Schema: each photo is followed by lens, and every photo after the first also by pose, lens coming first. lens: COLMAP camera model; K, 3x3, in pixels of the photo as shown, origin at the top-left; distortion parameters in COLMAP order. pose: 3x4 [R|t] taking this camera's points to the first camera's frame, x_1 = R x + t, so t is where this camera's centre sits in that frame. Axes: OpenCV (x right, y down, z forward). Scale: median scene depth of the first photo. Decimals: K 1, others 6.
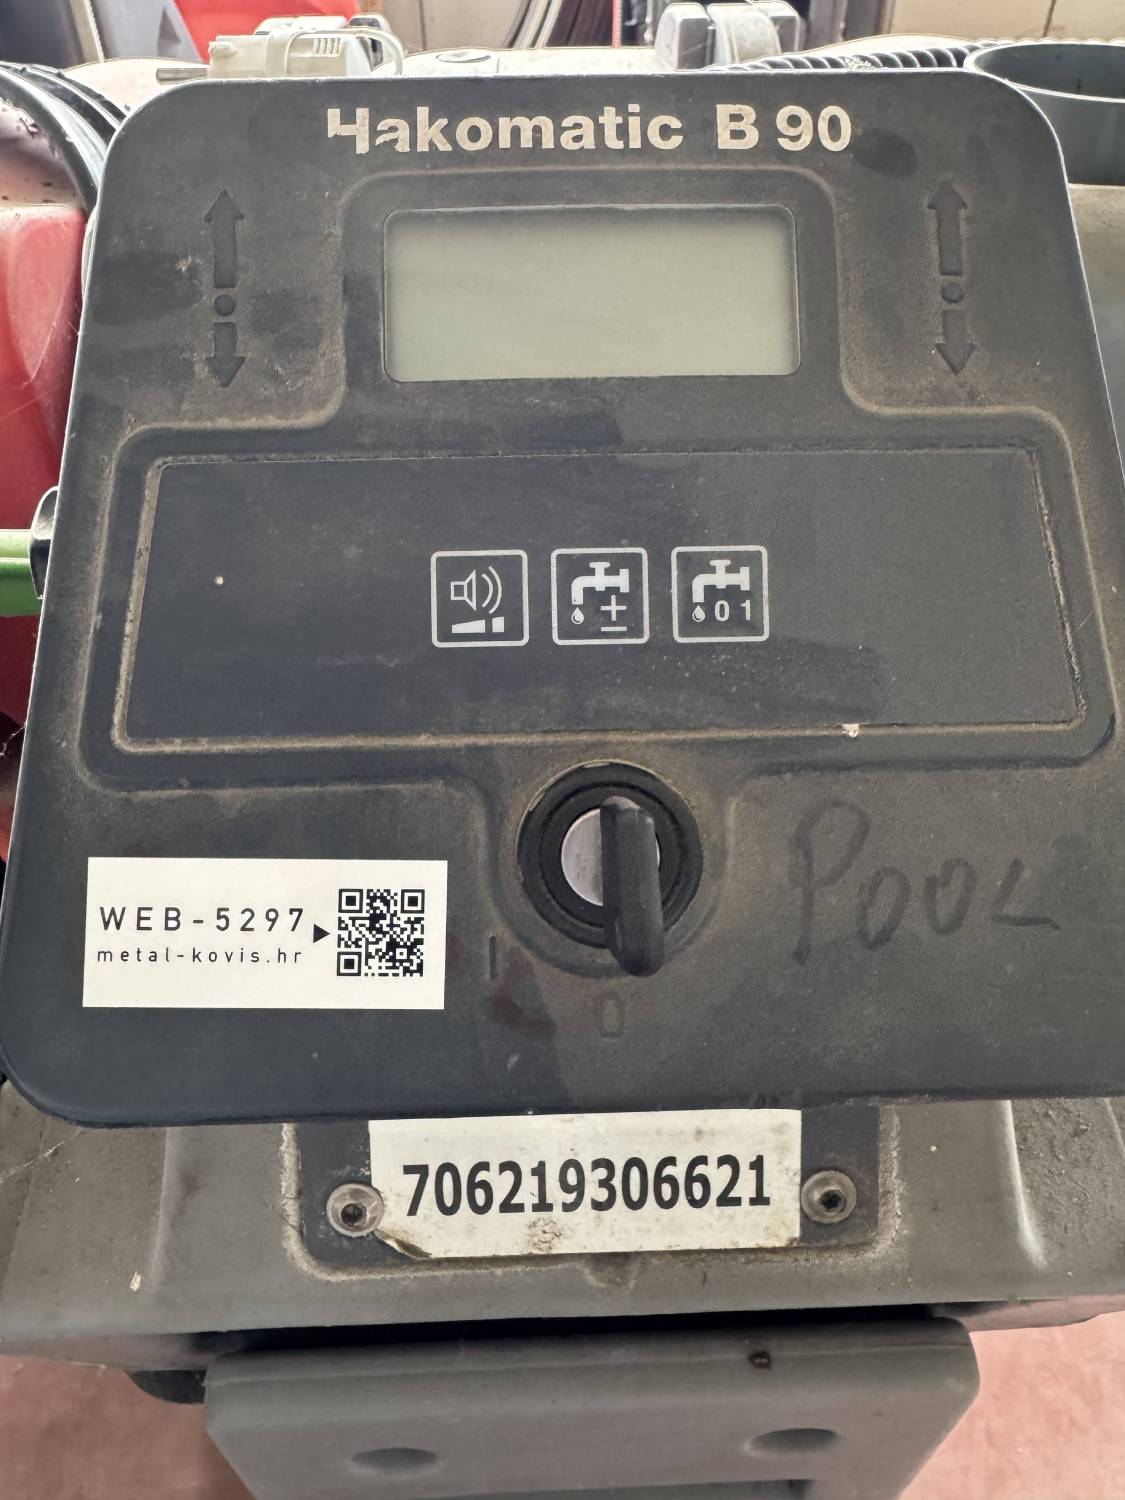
lens RADIAL K [[1041.7, 0, 565.9], [0, 1041.7, 682.7], [0, 0, 1]] dist [-0.024122, 0.003979]
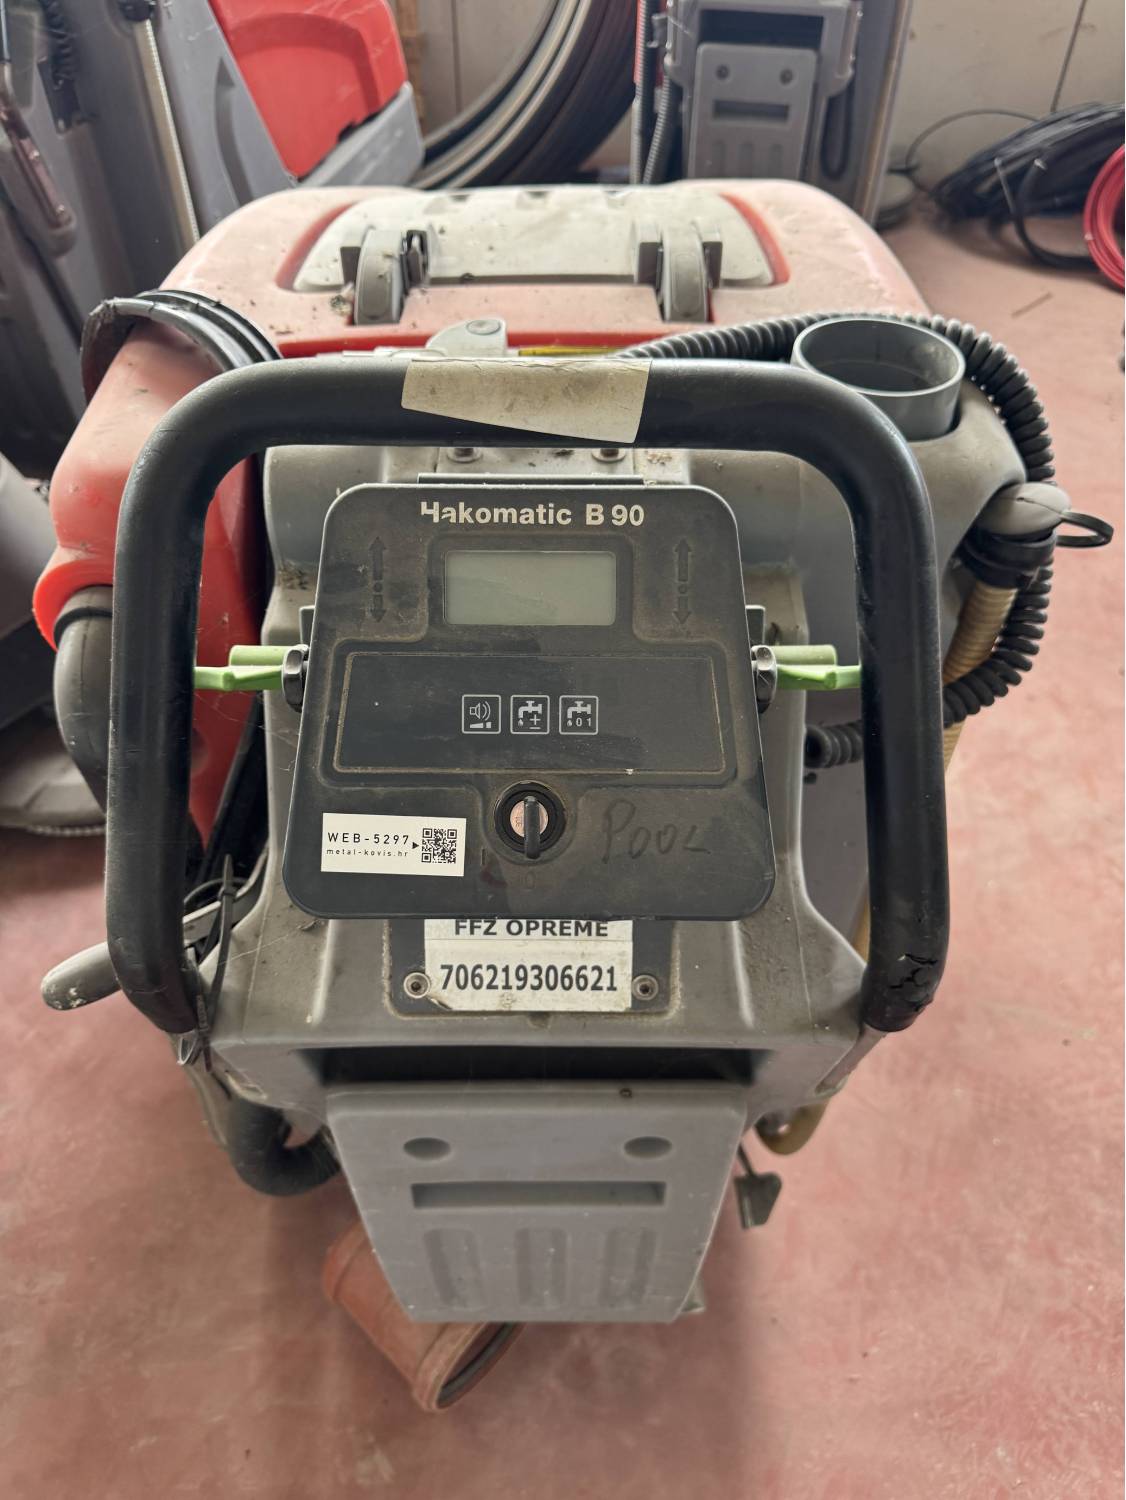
lens RADIAL K [[1049.5, 0, 563.0], [0, 1049.5, 750.0], [0, 0, 1]] dist [0.001419, -0.090778]
pose [[0.999429, 0.030006, -0.015559, 0.148258], [-0.028558, 0.995870, 0.086184, -0.209976], [0.018080, -0.085691, 0.996158, -1.446667]]
